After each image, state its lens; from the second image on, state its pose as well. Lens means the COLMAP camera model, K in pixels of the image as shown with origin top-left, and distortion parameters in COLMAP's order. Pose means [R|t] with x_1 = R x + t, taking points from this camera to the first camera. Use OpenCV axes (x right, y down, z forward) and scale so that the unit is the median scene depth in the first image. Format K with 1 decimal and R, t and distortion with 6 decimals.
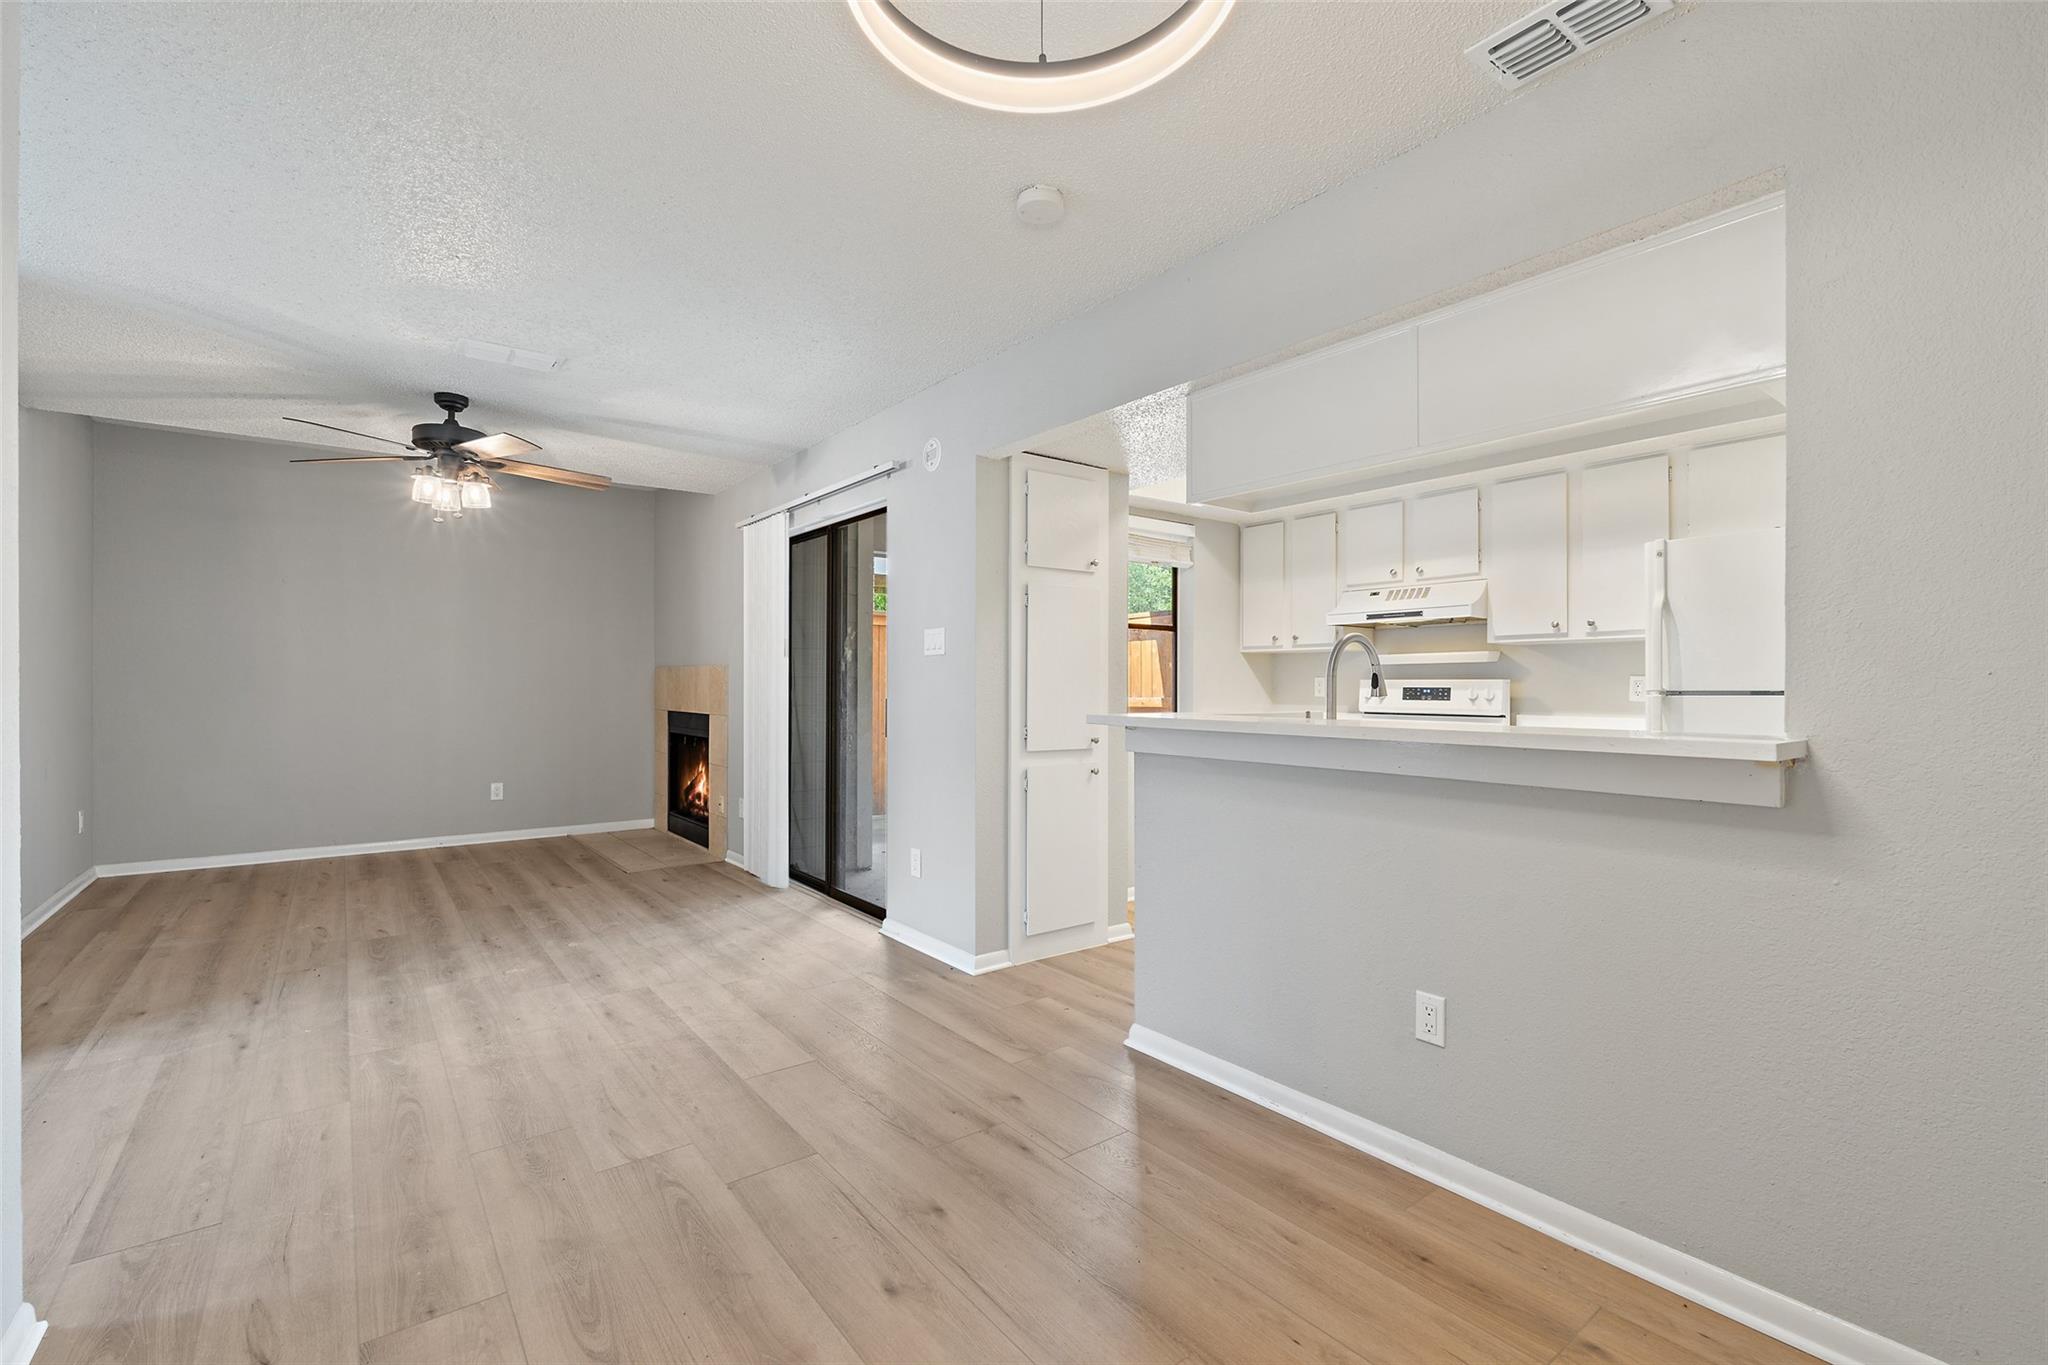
lens RADIAL K [[900.8, 0, 1024.0], [0, 900.8, 682.5], [0, 0, 1]] dist [-0.001603, -0.000261]
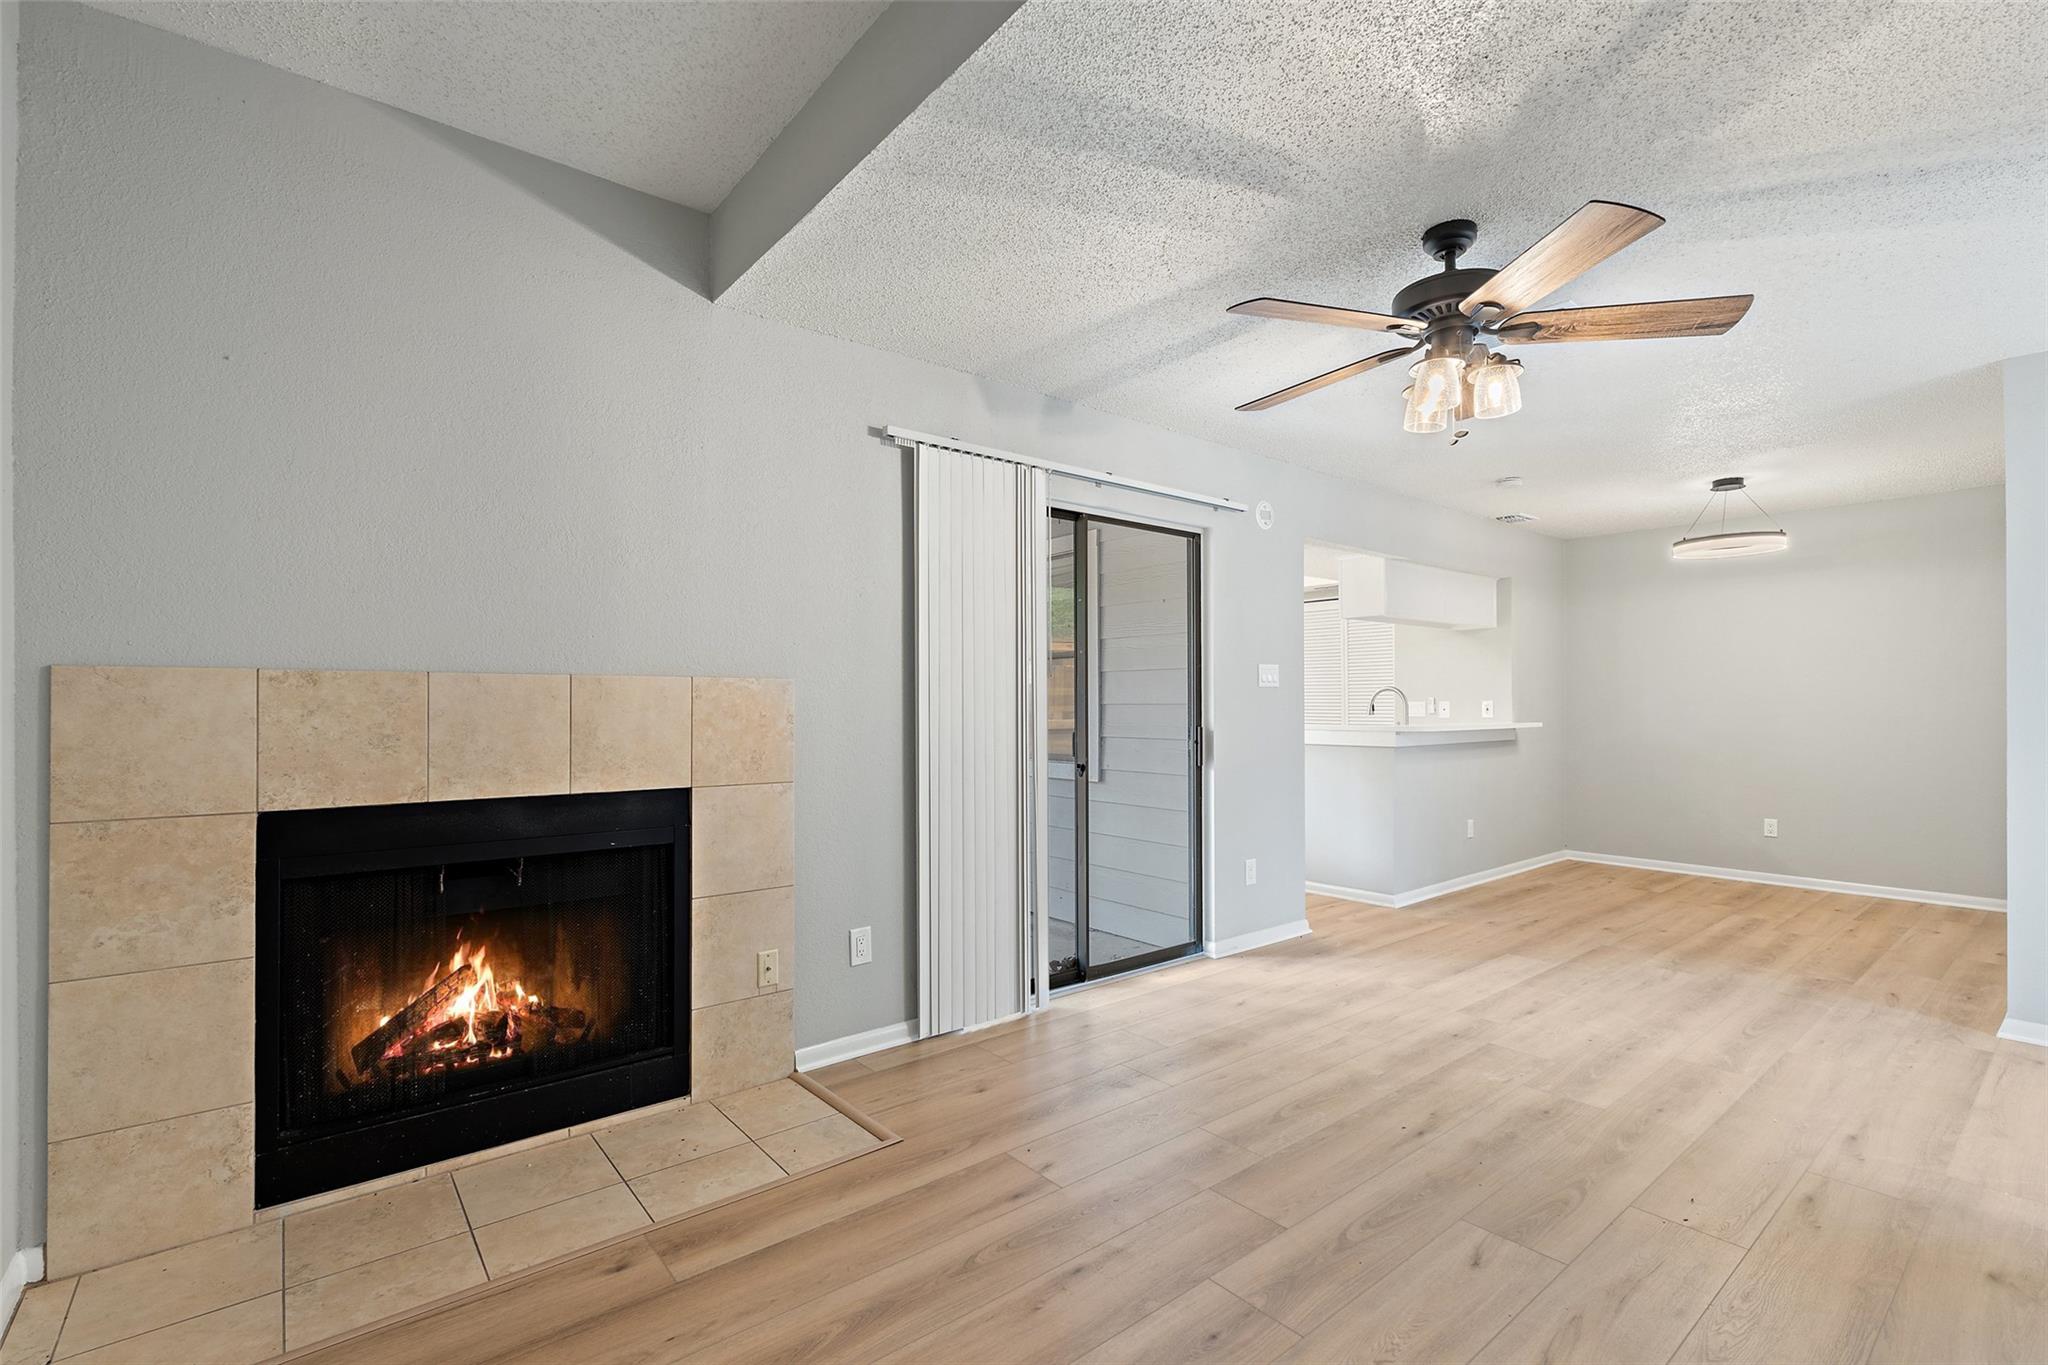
lens RADIAL K [[906.8, 0, 1022.7], [0, 906.8, 703.4], [0, 0, 1]] dist [-0.002821, -0.000863]
pose [[-0.029919, 0.001385, 0.999551, -1.325756], [0.001182, 0.999998, -0.001350, -0.009005], [-0.999552, 0.001141, -0.029921, 1.411167]]
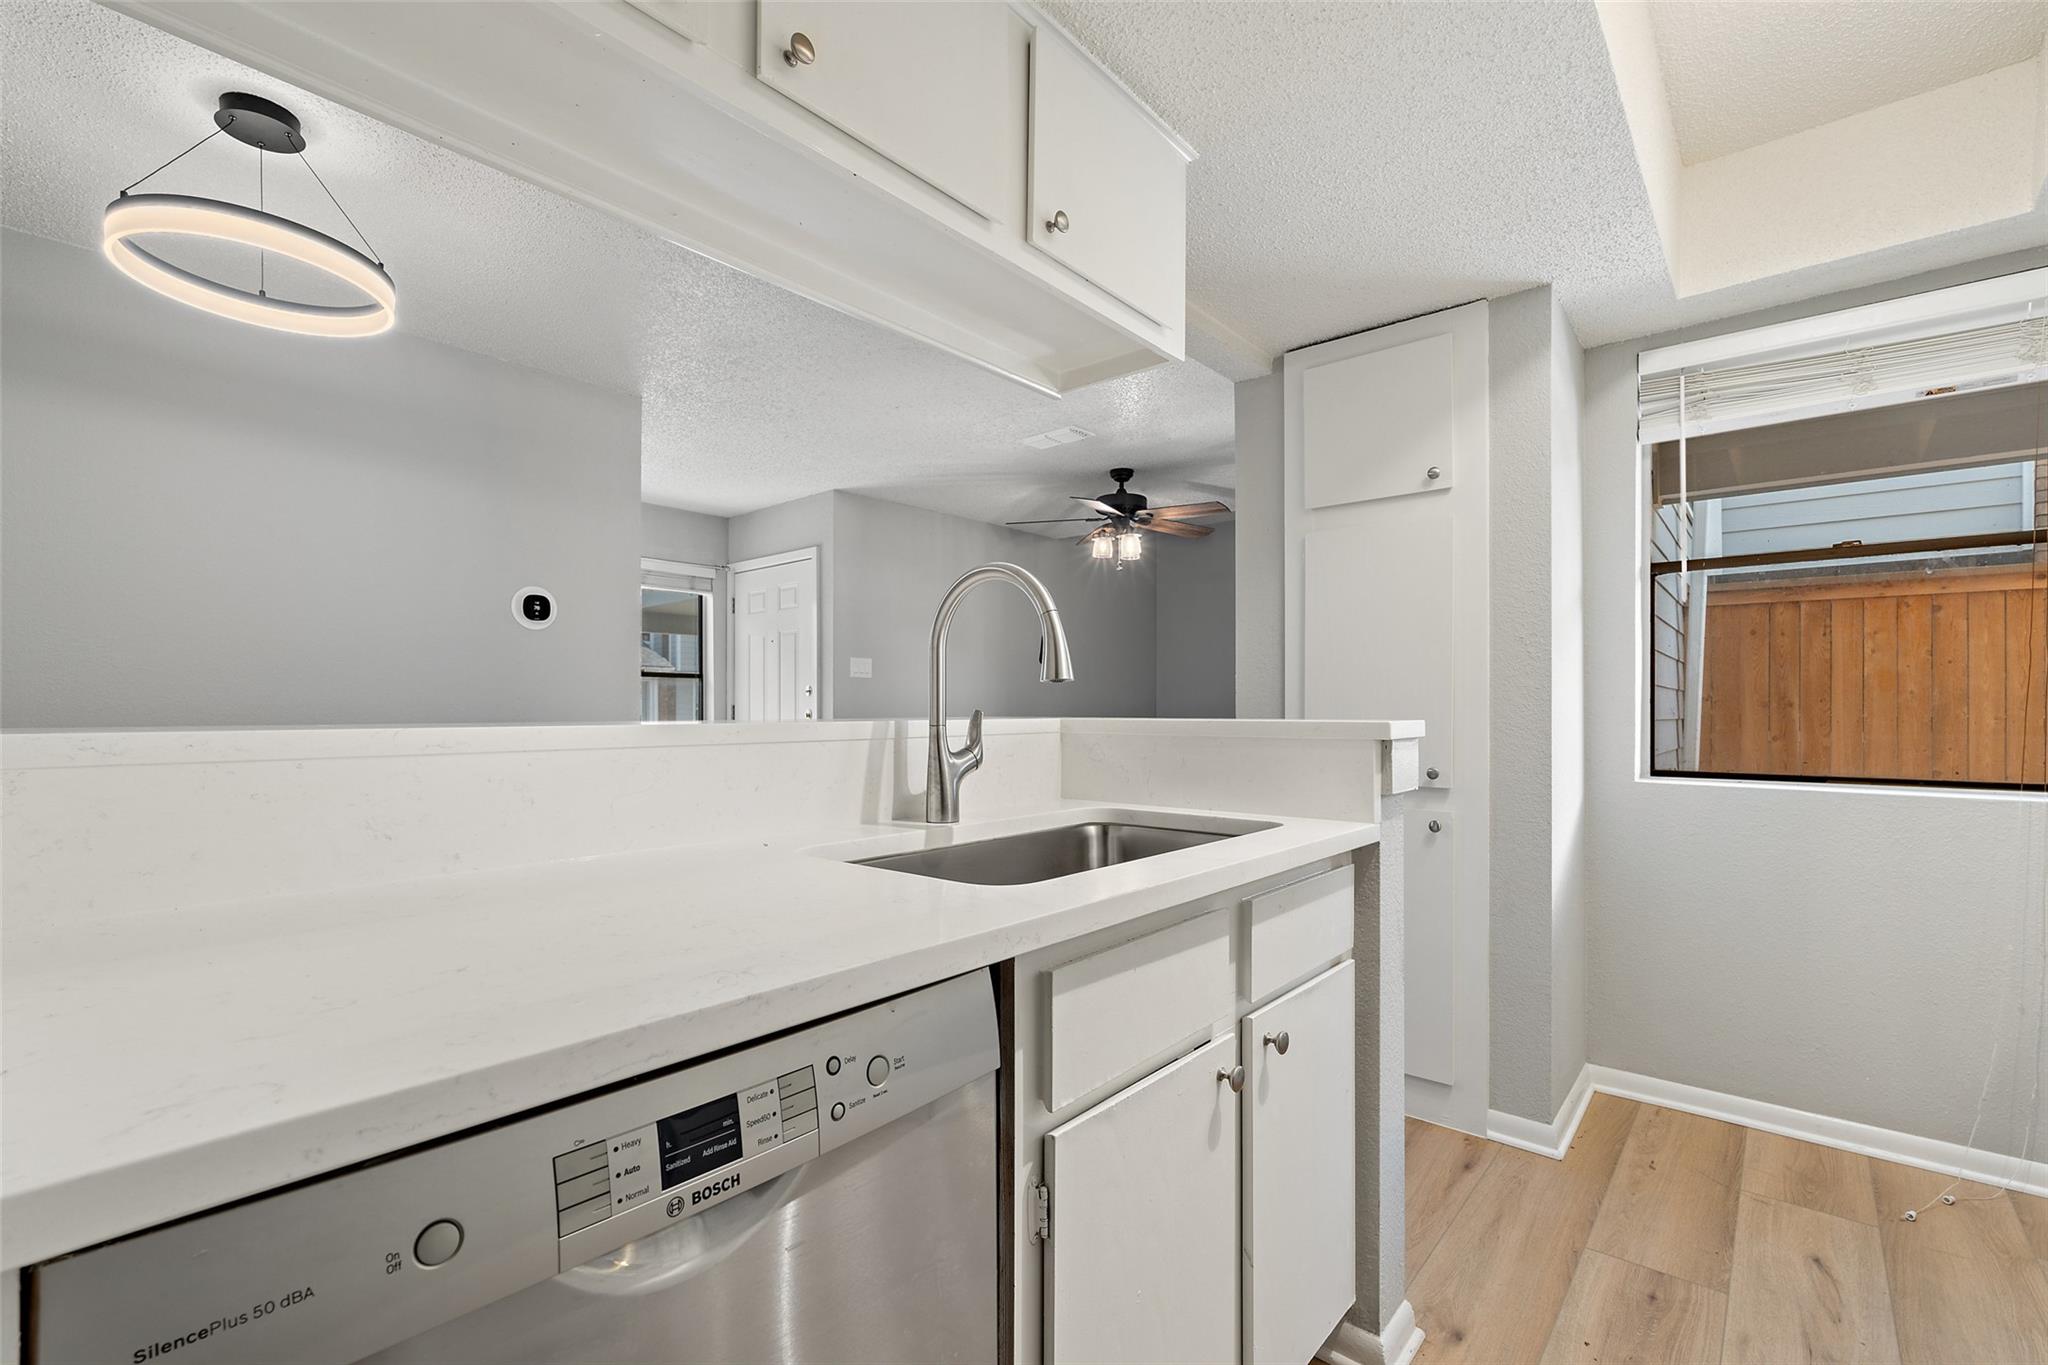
lens RADIAL K [[906.8, 0, 1022.7], [0, 906.8, 703.4], [0, 0, 1]] dist [-0.002821, -0.000863]
pose [[0.193171, -0.004924, -0.981153, 0.655609], [0.002036, 0.999987, -0.004617, 0.021346], [0.981163, -0.001106, 0.193179, 0.666345]]
